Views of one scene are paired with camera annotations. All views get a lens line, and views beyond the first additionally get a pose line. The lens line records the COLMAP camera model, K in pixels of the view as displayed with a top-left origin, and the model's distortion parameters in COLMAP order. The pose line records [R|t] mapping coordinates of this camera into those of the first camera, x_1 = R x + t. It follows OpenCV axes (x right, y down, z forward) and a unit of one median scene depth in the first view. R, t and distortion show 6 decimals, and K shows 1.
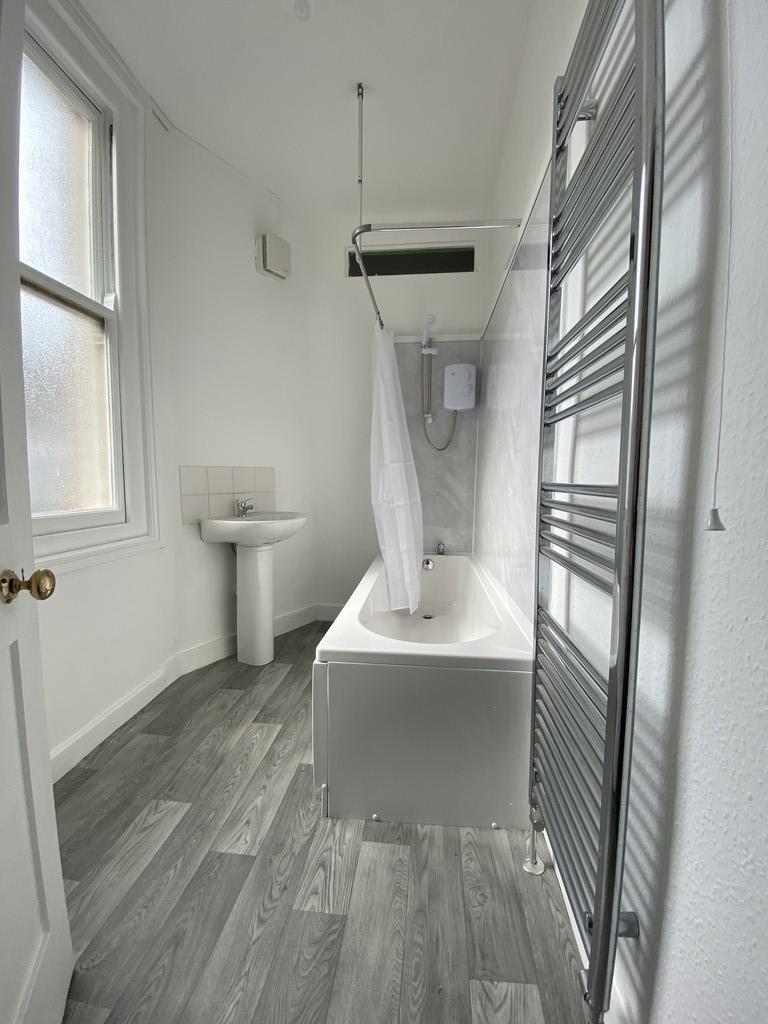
lens RADIAL K [[415.3, 0, 384.4], [0, 415.3, 510.0], [0, 0, 1]] dist [-0.002957, -0.000321]
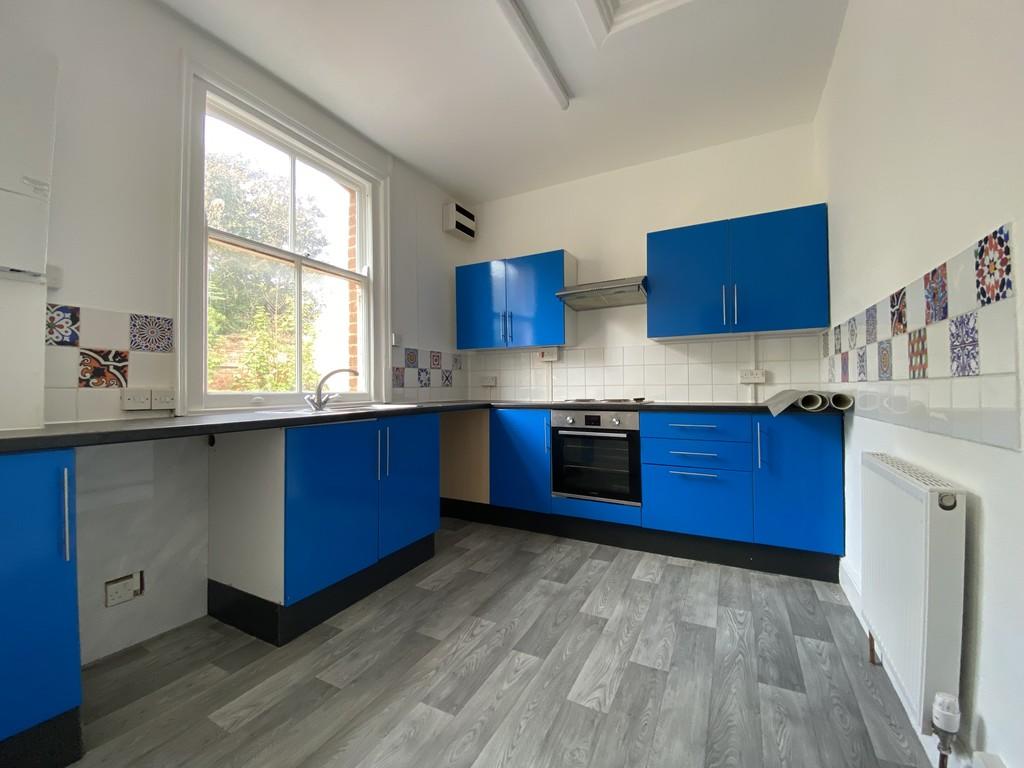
lens RADIAL K [[415.3, 0, 511.6], [0, 415.3, 385.8], [0, 0, 1]] dist [-0.002957, -0.000321]
pose [[-0.929000, 0.008770, 0.369976, -0.774017], [0.034837, 0.997352, 0.063833, -0.143571], [-0.368437, 0.072190, -0.926846, 2.075508]]
